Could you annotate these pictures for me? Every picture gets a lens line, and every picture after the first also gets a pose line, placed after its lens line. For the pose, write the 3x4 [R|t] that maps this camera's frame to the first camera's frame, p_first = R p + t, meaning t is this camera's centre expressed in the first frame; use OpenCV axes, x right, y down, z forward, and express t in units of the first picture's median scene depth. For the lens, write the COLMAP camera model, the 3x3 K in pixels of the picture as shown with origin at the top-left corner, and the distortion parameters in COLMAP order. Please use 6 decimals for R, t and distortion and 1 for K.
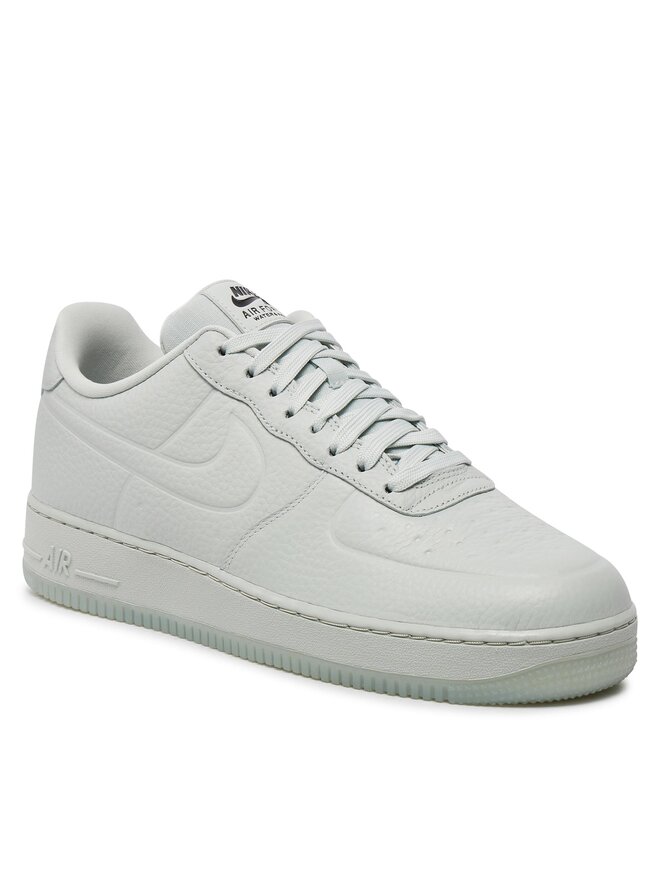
lens RADIAL K [[2579.7, 0, 330.0], [0, 2579.7, 440.0], [0, 0, 1]] dist [0.786130, -0.051644]
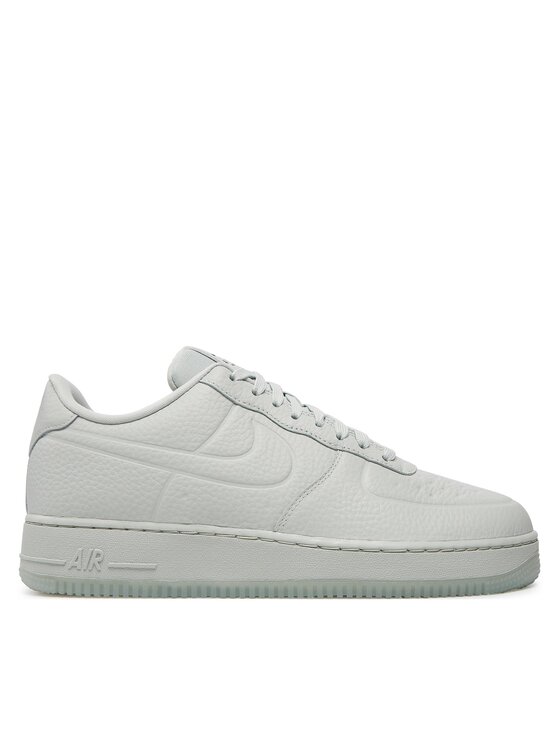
lens RADIAL K [[955.1, 0, 280.0], [0, 955.1, 373.0], [0, 0, 1]] dist [-0.014017, 0.002721]
pose [[0.771969, 0.054324, 0.633334, -0.340691], [0.145151, 0.954953, -0.258835, 0.096592], [-0.618866, 0.291741, 0.729309, 0.617375]]
